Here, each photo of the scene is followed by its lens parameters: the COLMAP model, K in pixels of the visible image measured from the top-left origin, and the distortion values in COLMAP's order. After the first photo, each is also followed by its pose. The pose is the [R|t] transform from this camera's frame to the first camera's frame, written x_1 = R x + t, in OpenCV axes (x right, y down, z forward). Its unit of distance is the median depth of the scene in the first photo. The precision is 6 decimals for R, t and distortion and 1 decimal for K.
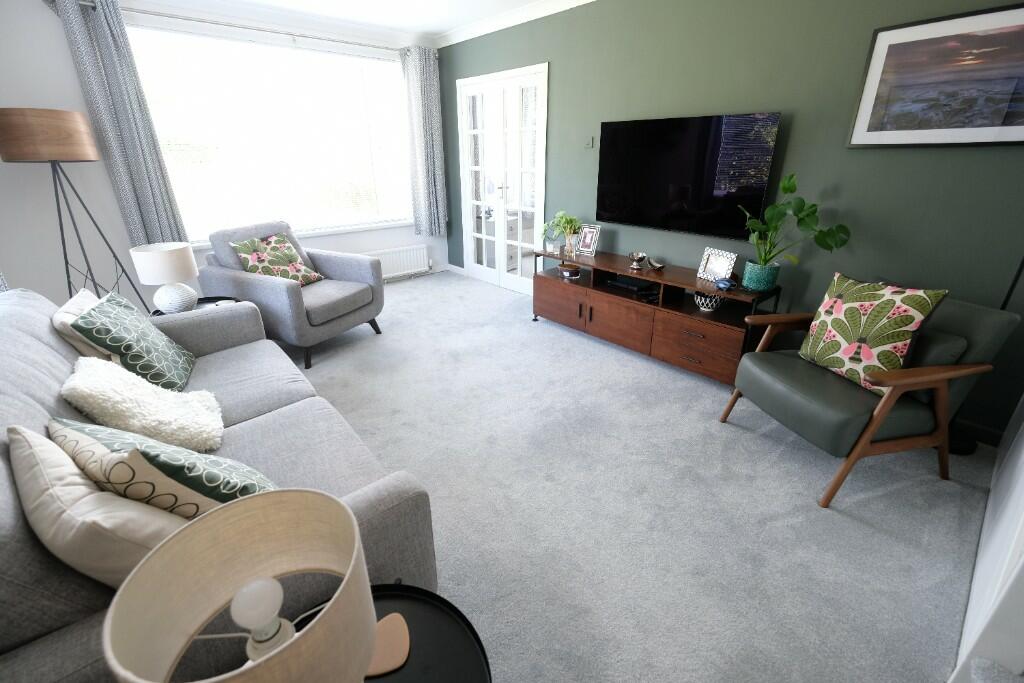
lens RADIAL K [[447.4, 0, 509.8], [0, 447.4, 334.5], [0, 0, 1]] dist [0.002609, -0.000059]
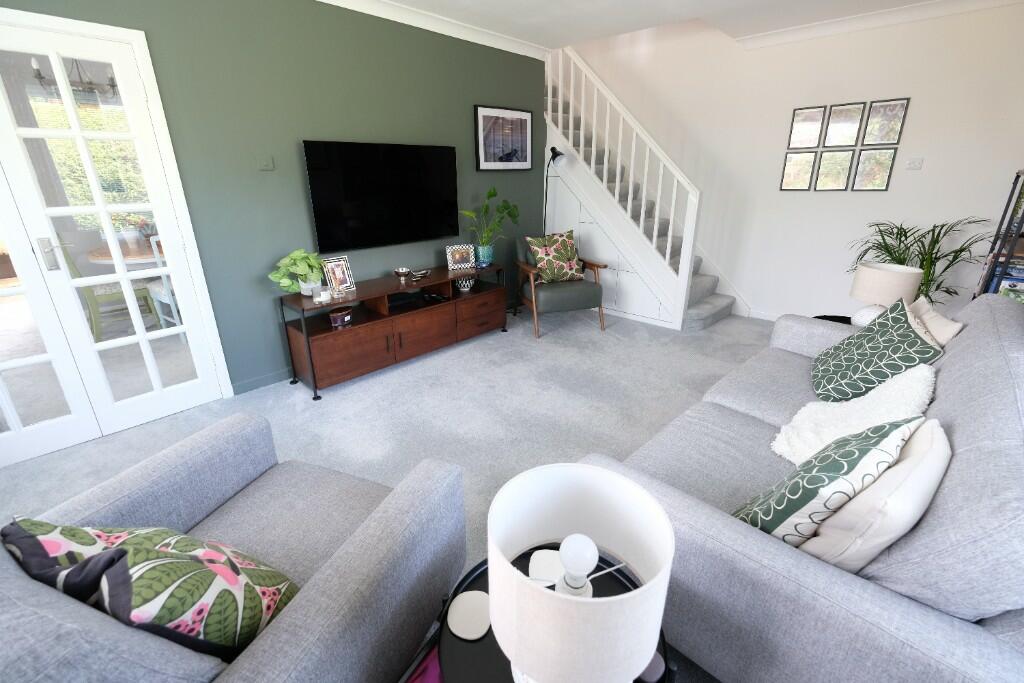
lens RADIAL K [[447.4, 0, 508.6], [0, 447.4, 332.5], [0, 0, 1]] dist [0.002609, -0.000059]
pose [[-0.107995, -0.336201, 0.935578, -1.098560], [0.376602, 0.857109, 0.351475, -0.465127], [-0.920059, 0.390298, 0.034050, 1.125765]]
